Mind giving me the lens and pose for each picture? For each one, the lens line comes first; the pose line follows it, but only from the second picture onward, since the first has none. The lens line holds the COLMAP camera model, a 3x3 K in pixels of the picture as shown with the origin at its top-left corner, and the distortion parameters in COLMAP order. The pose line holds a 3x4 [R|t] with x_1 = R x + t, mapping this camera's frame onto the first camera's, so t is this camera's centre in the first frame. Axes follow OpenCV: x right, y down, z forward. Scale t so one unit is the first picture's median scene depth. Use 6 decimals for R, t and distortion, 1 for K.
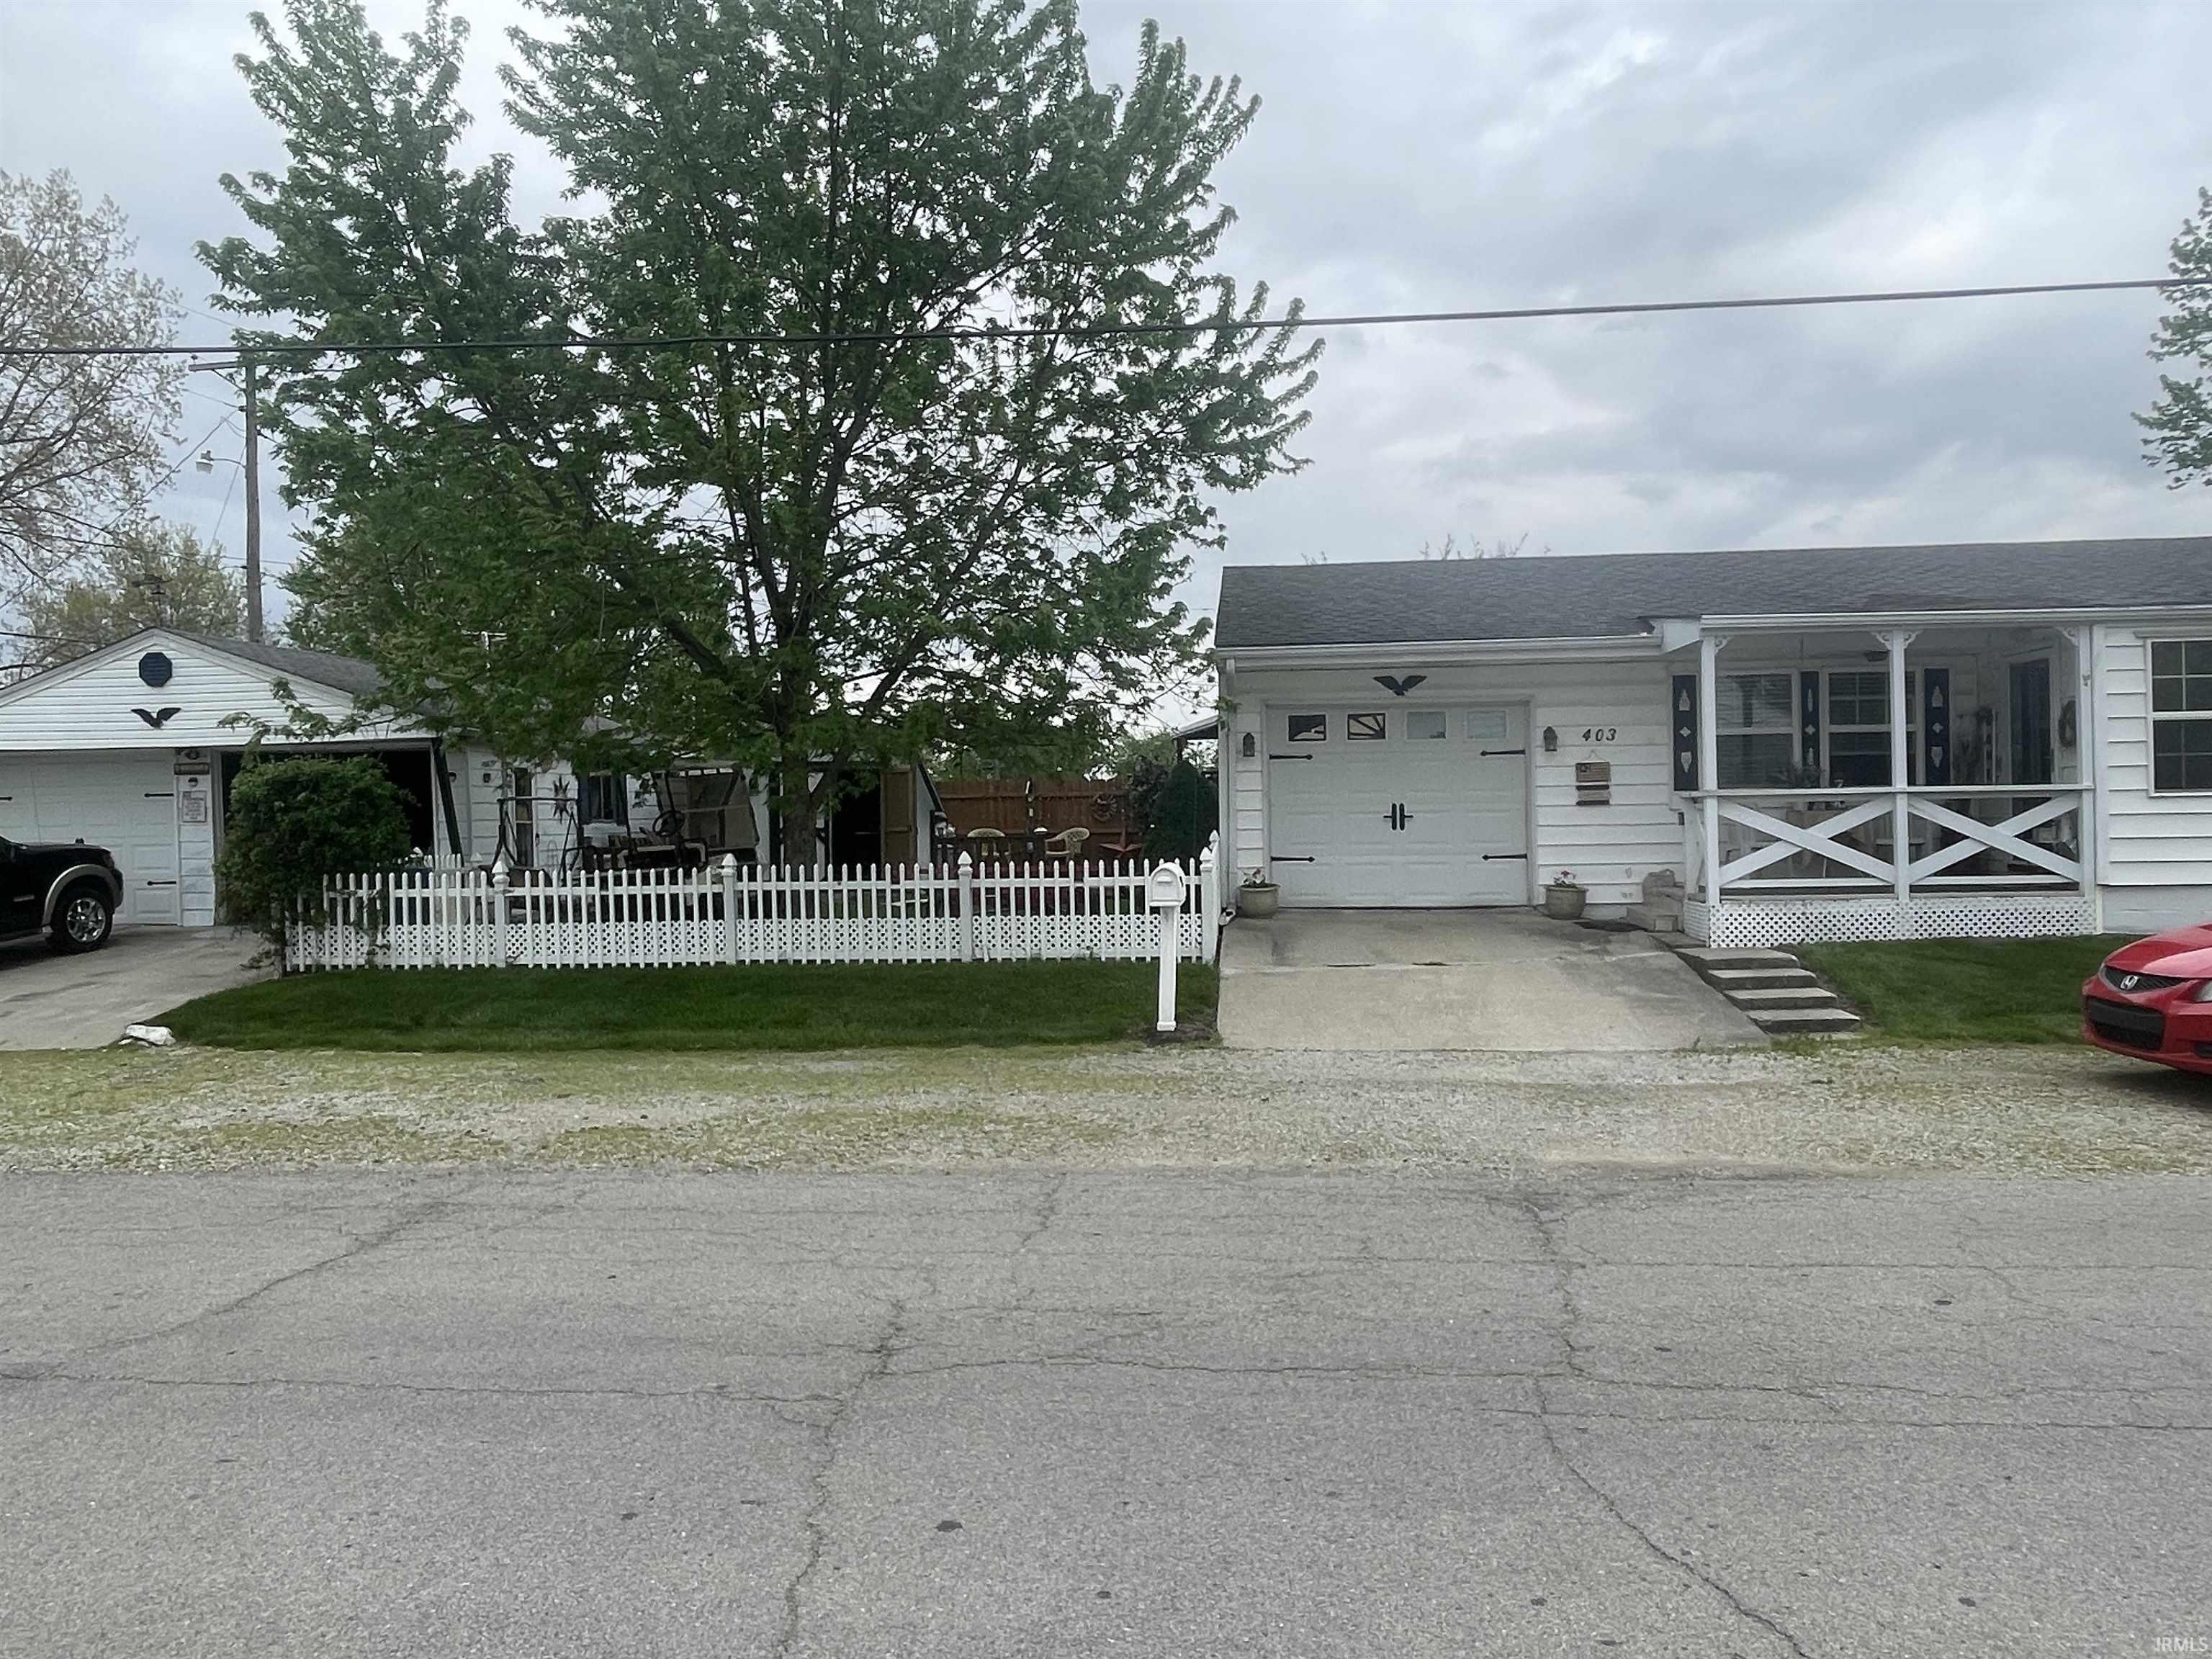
lens RADIAL K [[1577.3, 0, 1101.5], [0, 1577.3, 821.3], [0, 0, 1]] dist [0.003575, -0.000708]
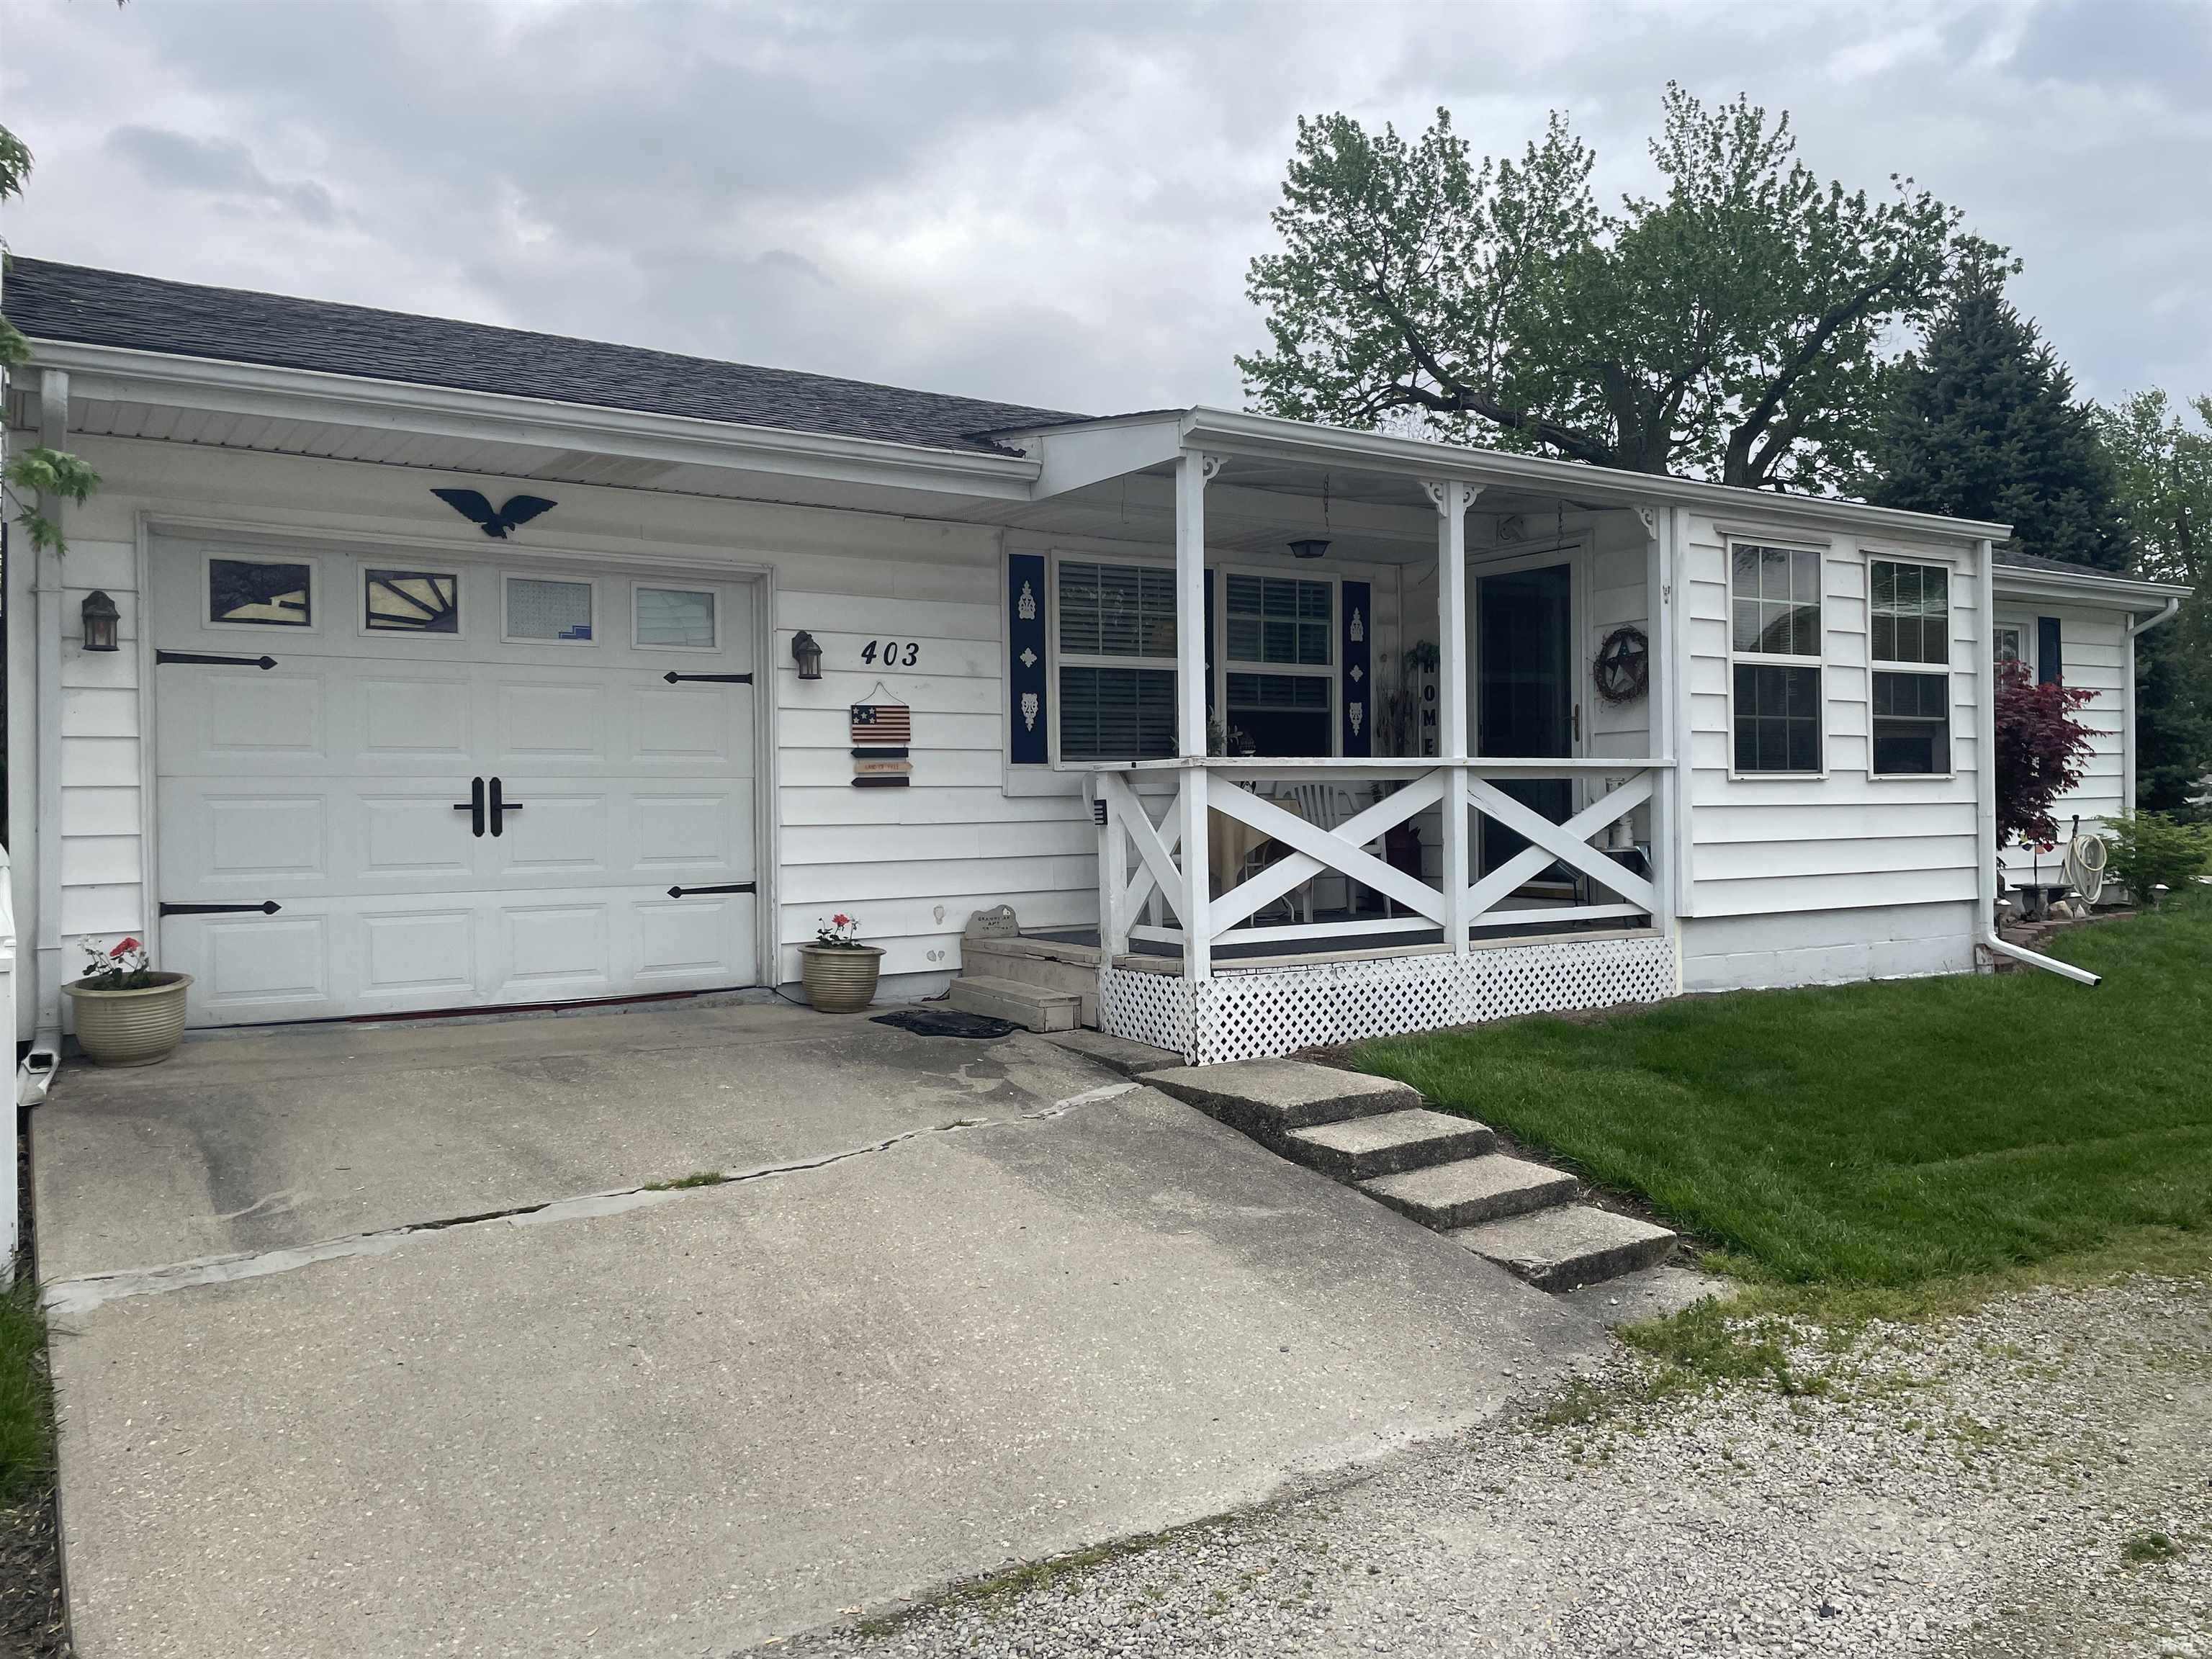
lens RADIAL K [[1675.3, 0, 1128.4], [0, 1675.3, 811.3], [0, 0, 1]] dist [0.097099, -0.102514]
pose [[0.776707, 0.004682, 0.629845, 0.025264], [0.000252, 0.999970, -0.007744, 0.002328], [-0.629862, 0.006174, 0.776682, 0.522271]]
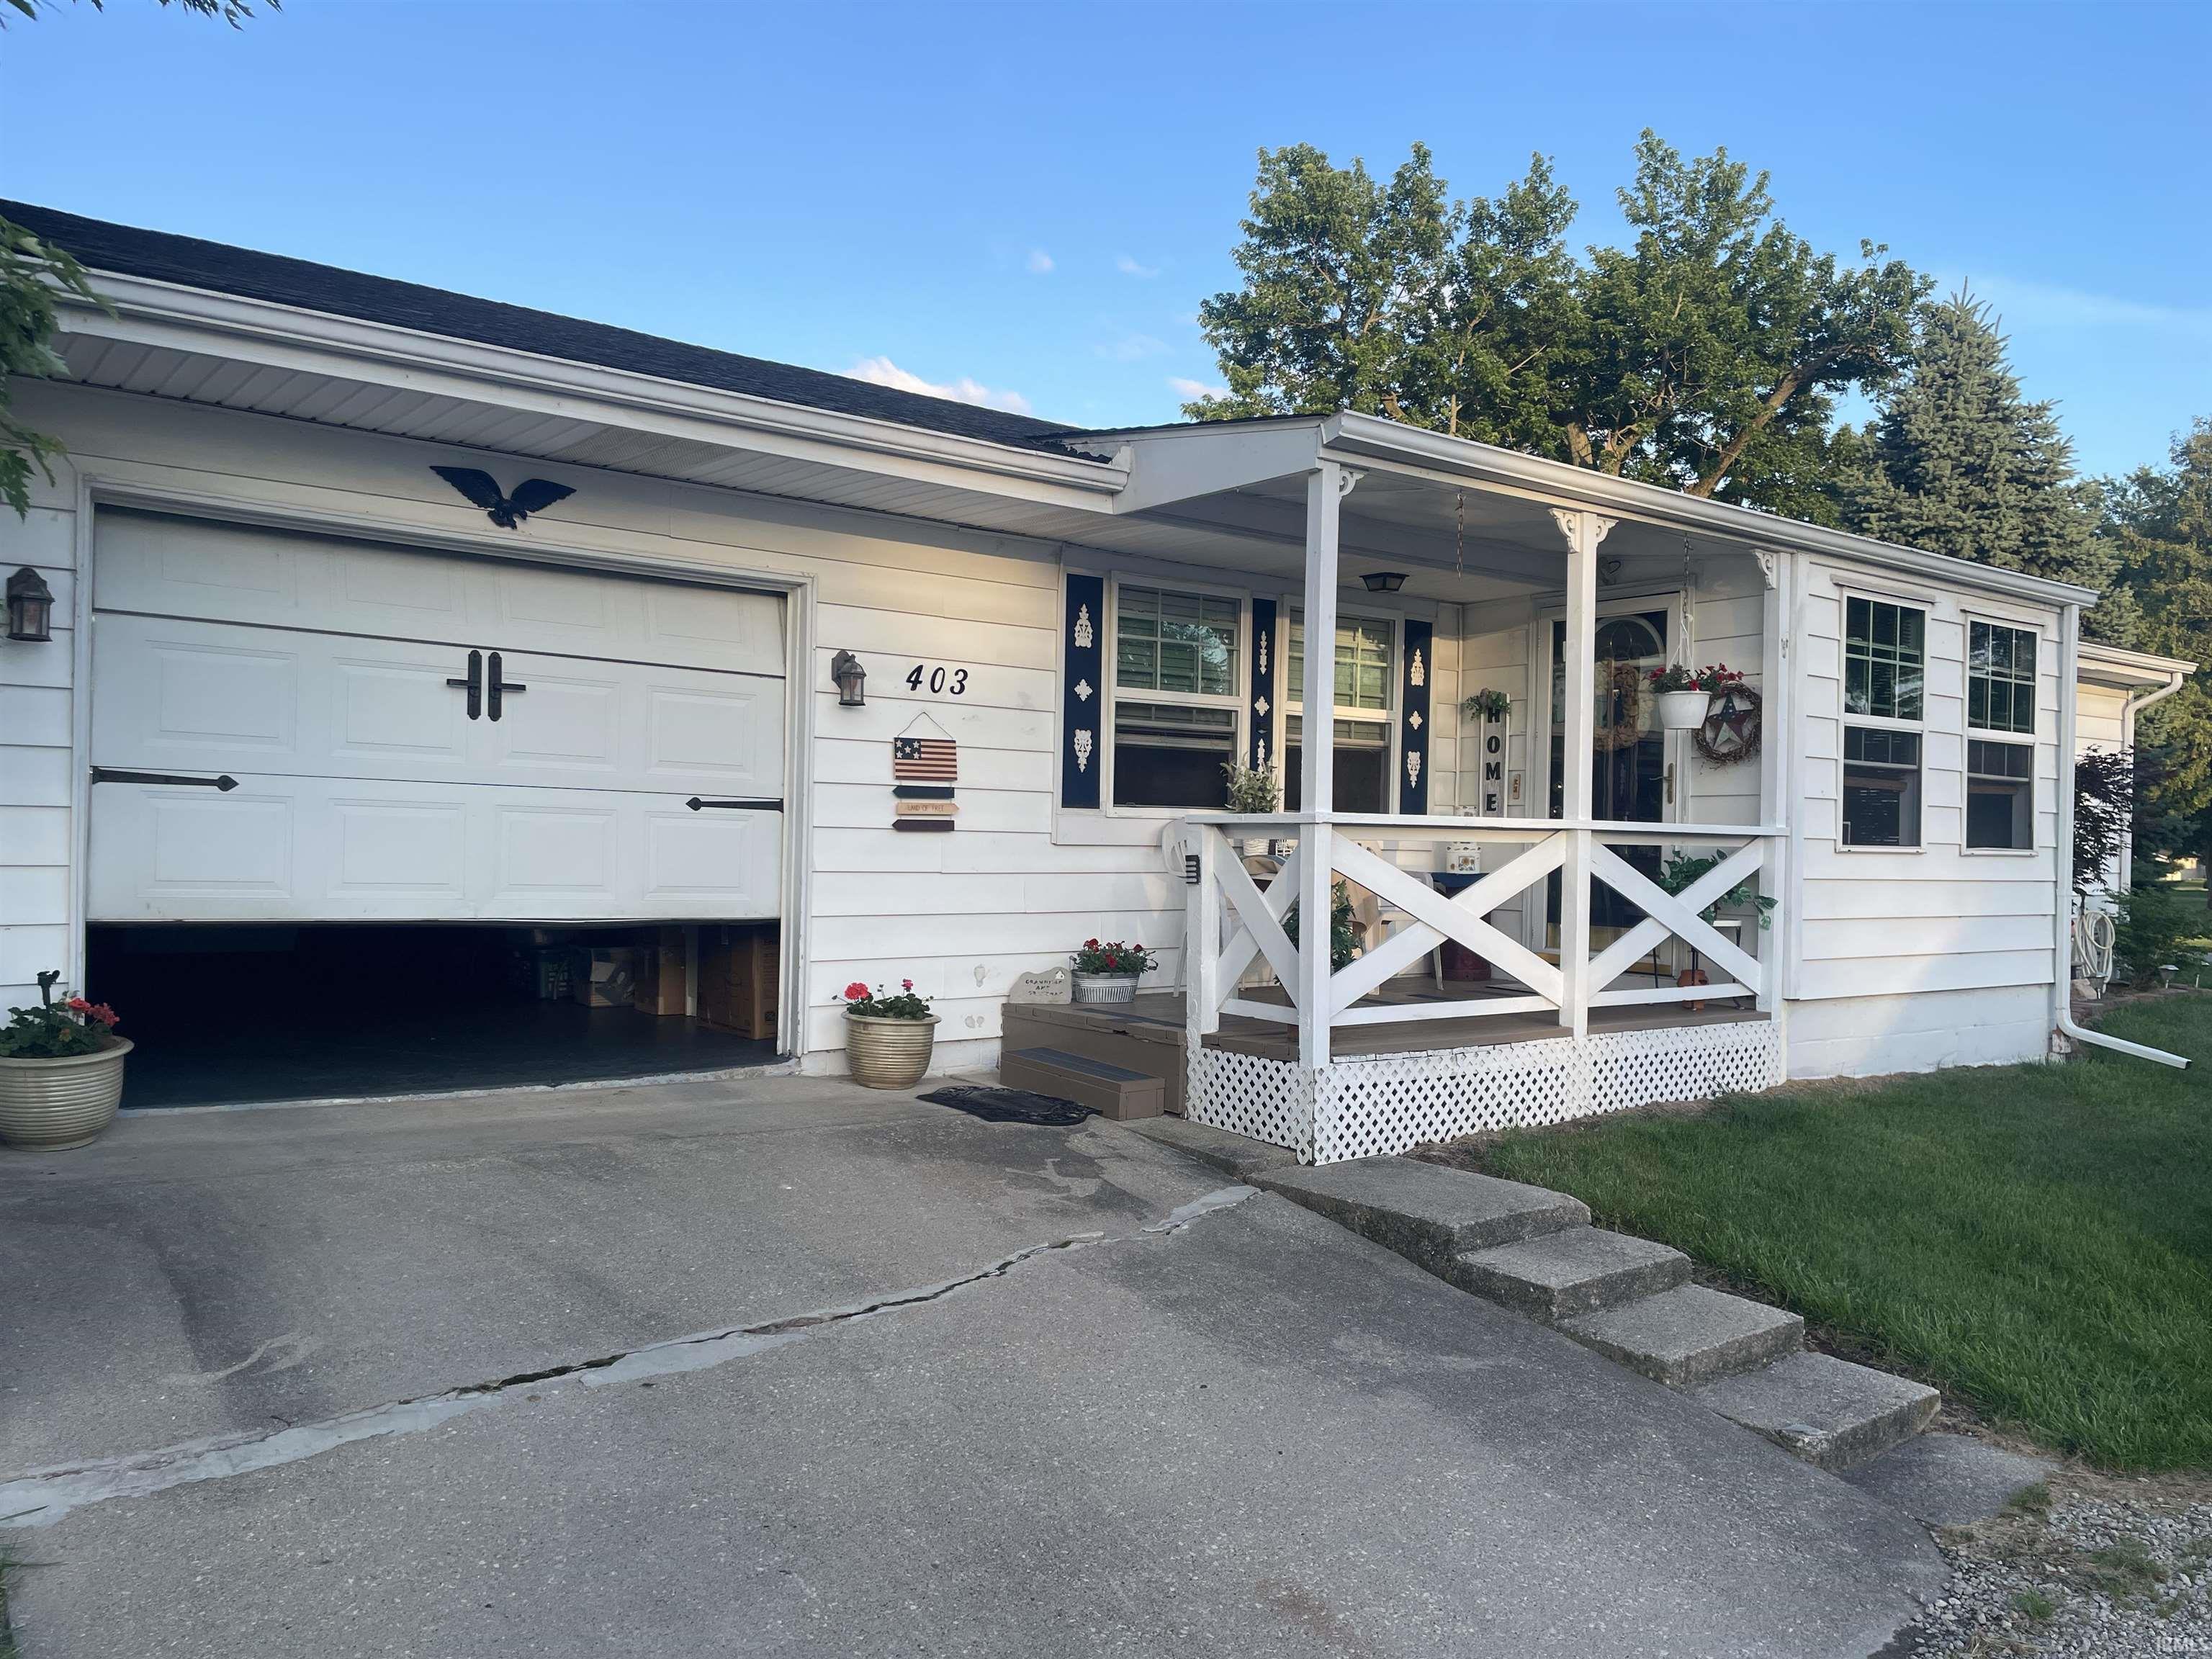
lens RADIAL K [[1675.3, 0, 1127.0], [0, 1675.3, 825.6], [0, 0, 1]] dist [0.097099, -0.102514]
pose [[0.728731, 0.037696, 0.683762, 0.019801], [-0.029857, 0.999283, -0.023270, -0.001874], [-0.684149, -0.003457, 0.729334, 0.608324]]
